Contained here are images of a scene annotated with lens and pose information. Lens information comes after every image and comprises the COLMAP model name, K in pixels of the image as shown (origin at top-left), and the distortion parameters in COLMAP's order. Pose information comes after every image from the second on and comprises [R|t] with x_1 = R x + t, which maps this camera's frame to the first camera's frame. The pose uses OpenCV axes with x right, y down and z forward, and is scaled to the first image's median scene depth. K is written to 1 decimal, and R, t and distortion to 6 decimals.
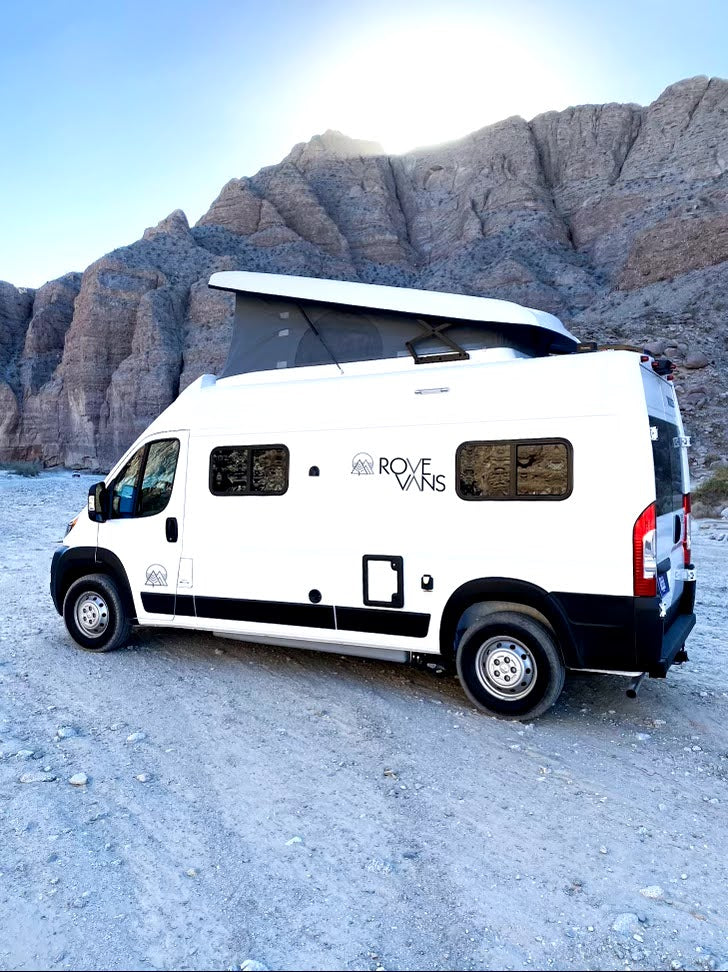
lens RADIAL K [[771.0, 0, 362.7], [0, 771.0, 480.2], [0, 0, 1]] dist [0.116614, -0.002942]
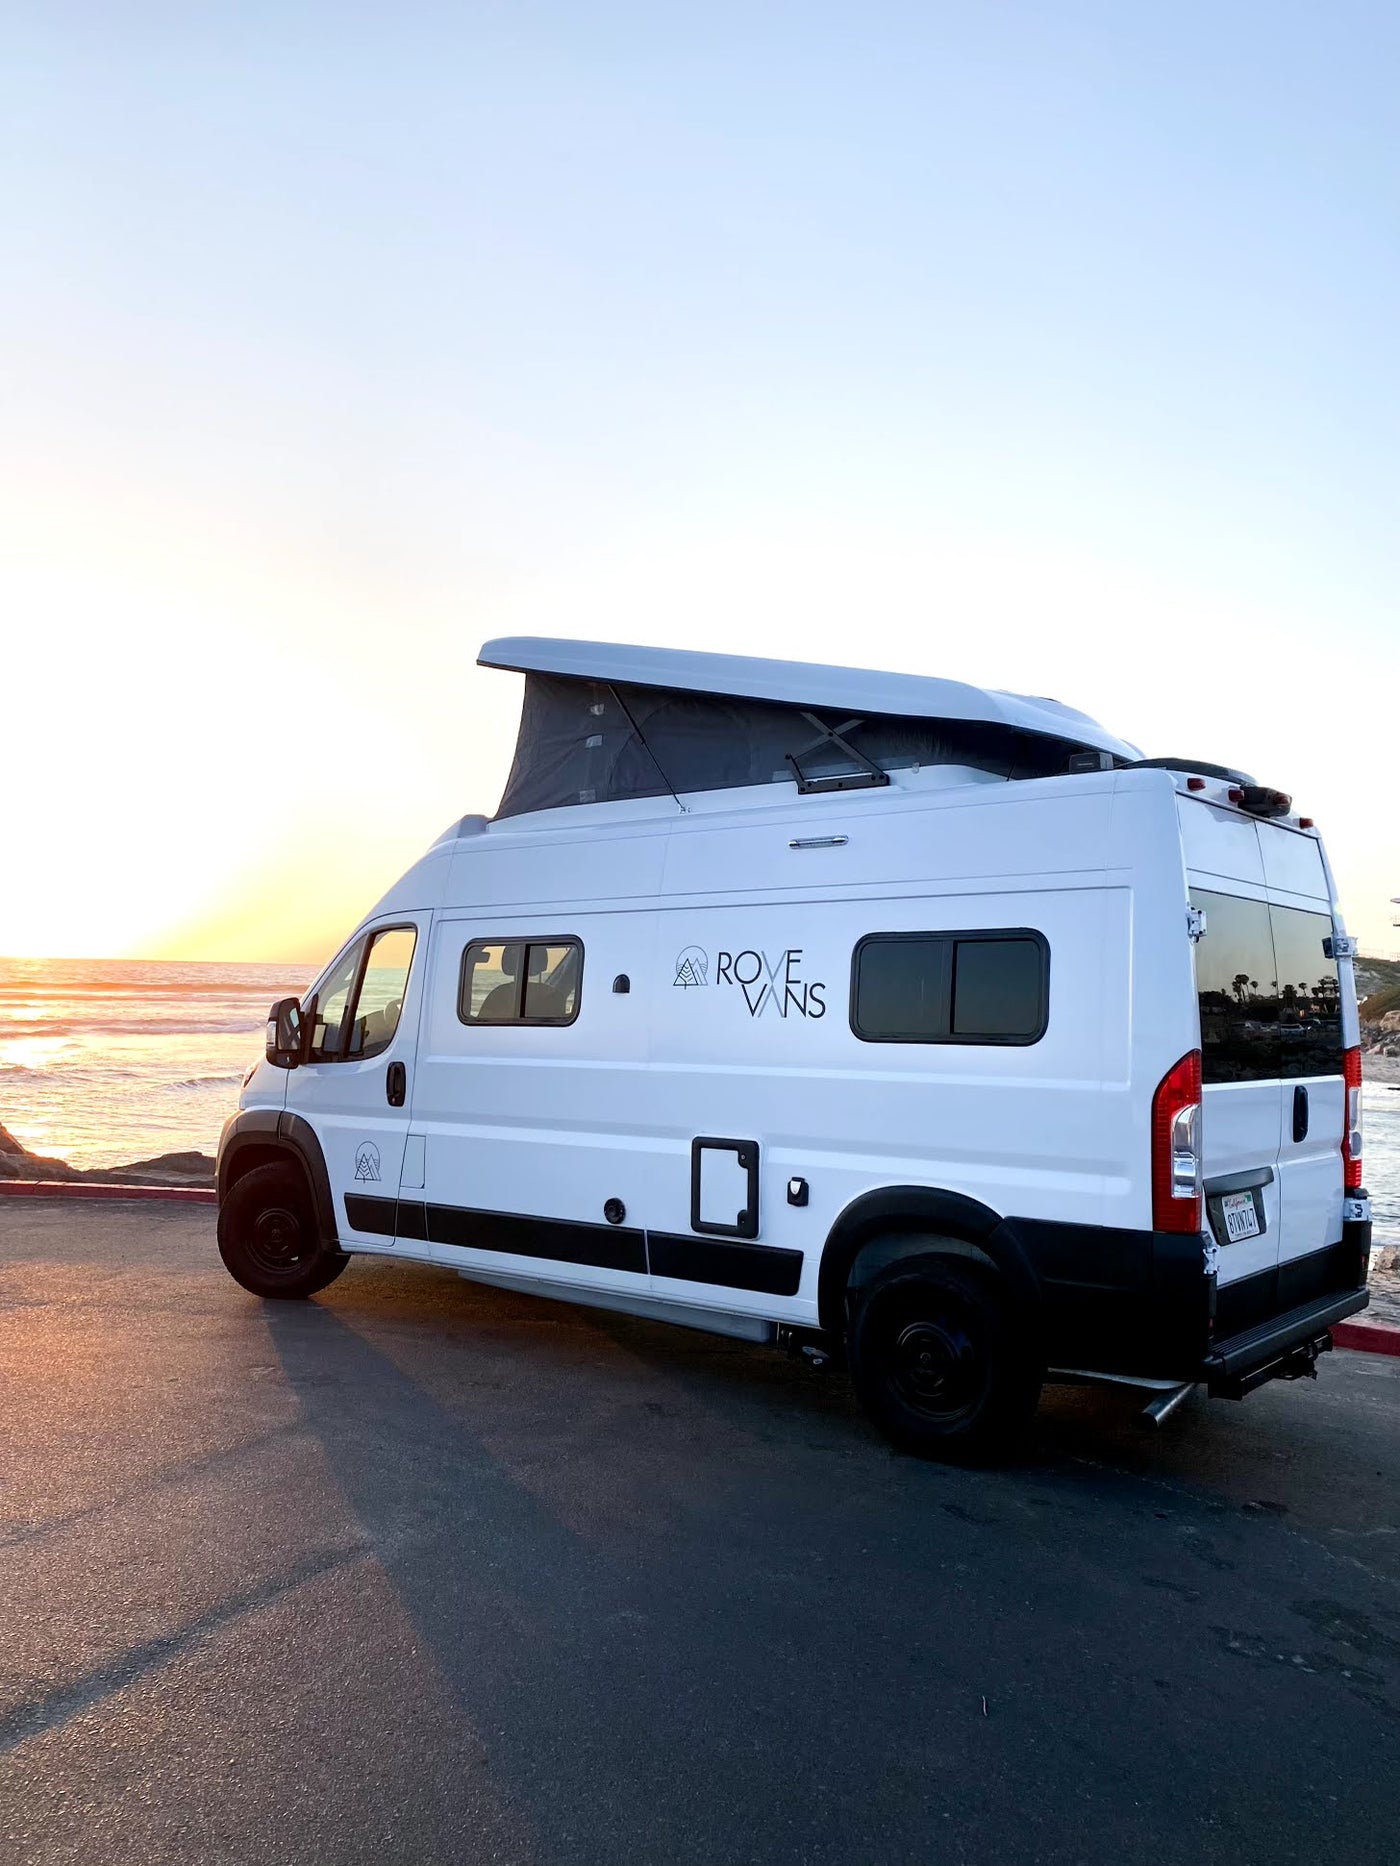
lens RADIAL K [[1480.1, 0, 697.5], [0, 1480.1, 921.8], [0, 0, 1]] dist [0.116614, -0.002942]
pose [[0.983779, 0.014544, -0.178792, 0.189378], [-0.027222, 0.997269, -0.068660, 0.016073], [0.177305, 0.072413, 0.981488, -0.047722]]
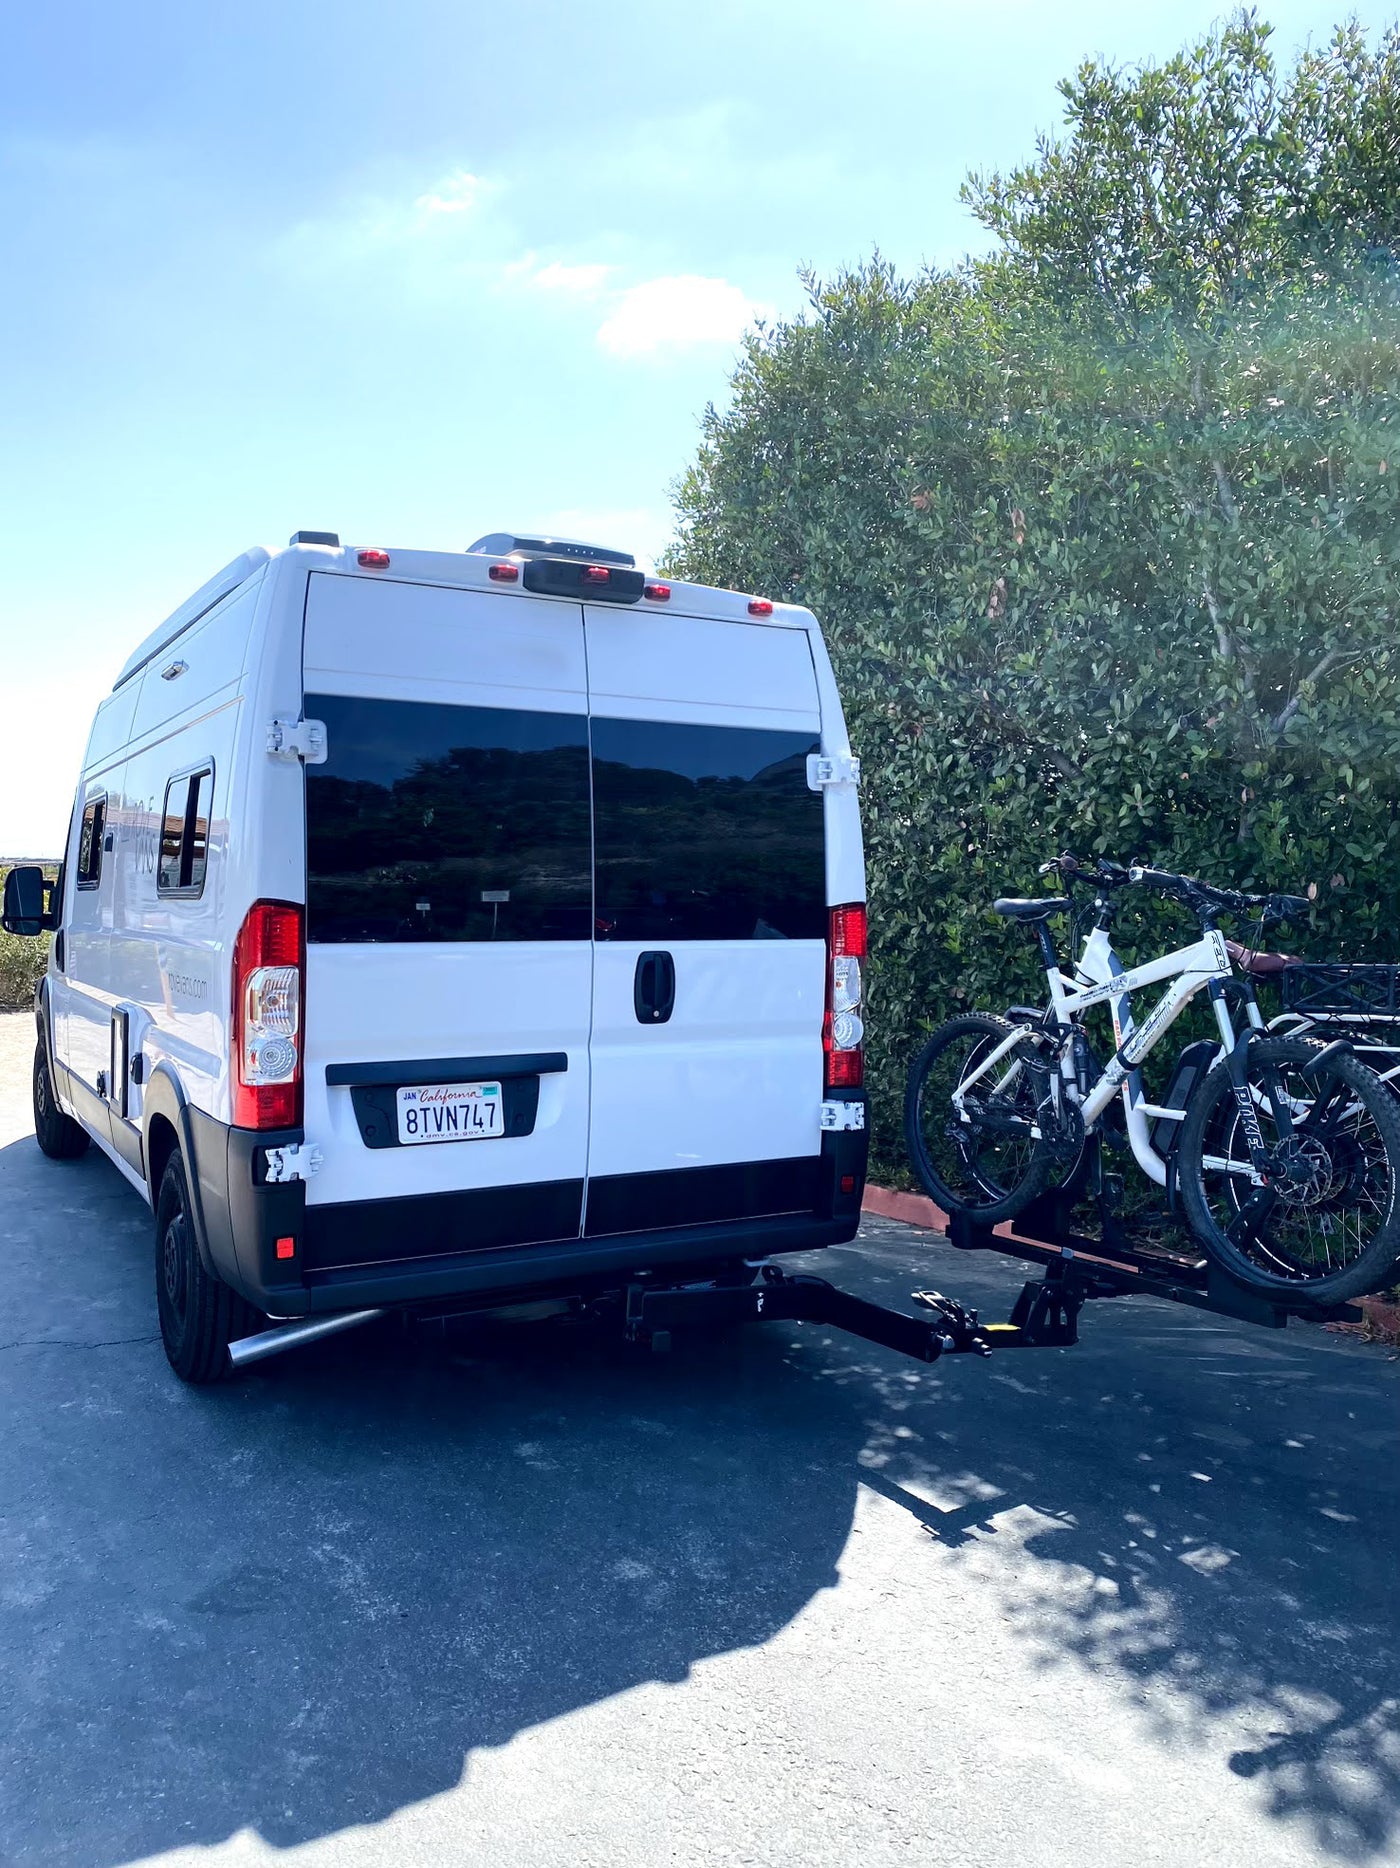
lens RADIAL K [[1481.7, 0, 697.5], [0, 1481.7, 922.8], [0, 0, 1]] dist [0.116614, -0.002942]
pose [[0.847363, 0.011237, -0.530896, 0.832601], [-0.015287, 0.999878, -0.003235, 0.032742], [0.530794, 0.010856, 0.847431, 0.386053]]
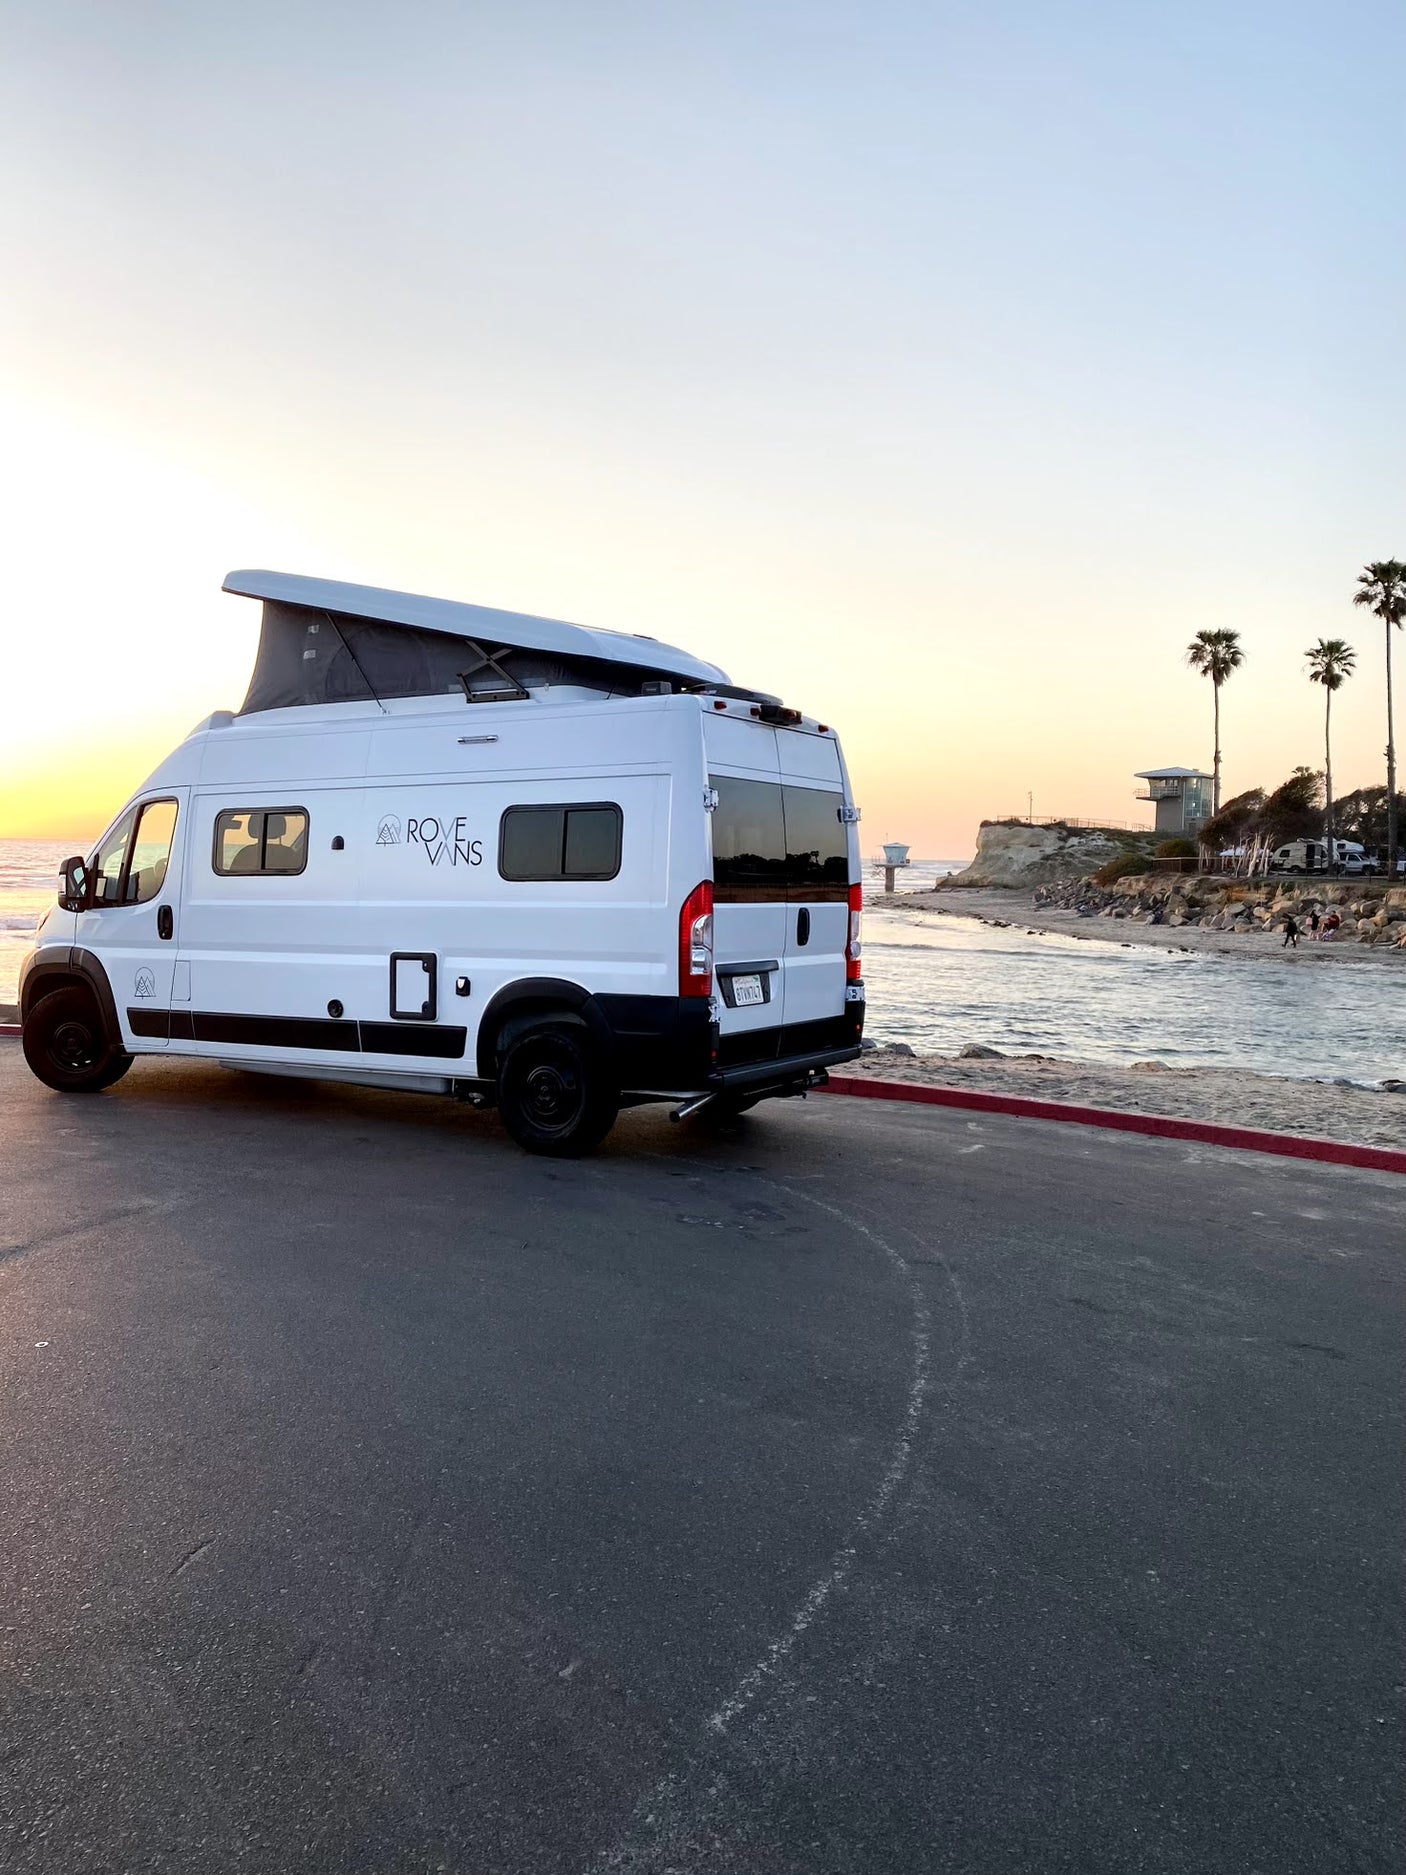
lens RADIAL K [[1490.4, 0, 730.0], [0, 1490.4, 926.4], [0, 0, 1]] dist [0.122937, -0.263800]
pose [[0.999443, 0.017776, -0.028239, 0.375450], [-0.017437, 0.999773, 0.012206, 0.046736], [0.028450, -0.011707, 0.999527, -0.468953]]
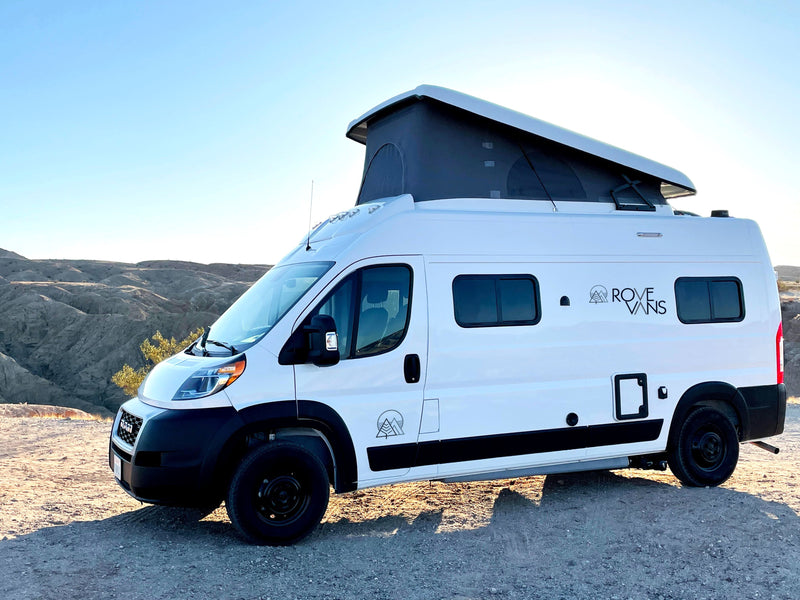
lens RADIAL K [[707.1, 0, 400.0], [0, 707.1, 300.0], [0, 0, 1]] dist [0.008789, 0.001338]
pose [[0.649101, 0.008185, 0.760658, -0.979090], [0.017355, 0.999522, -0.025566, 0.008631], [-0.760504, 0.029796, 0.648649, 0.567763]]
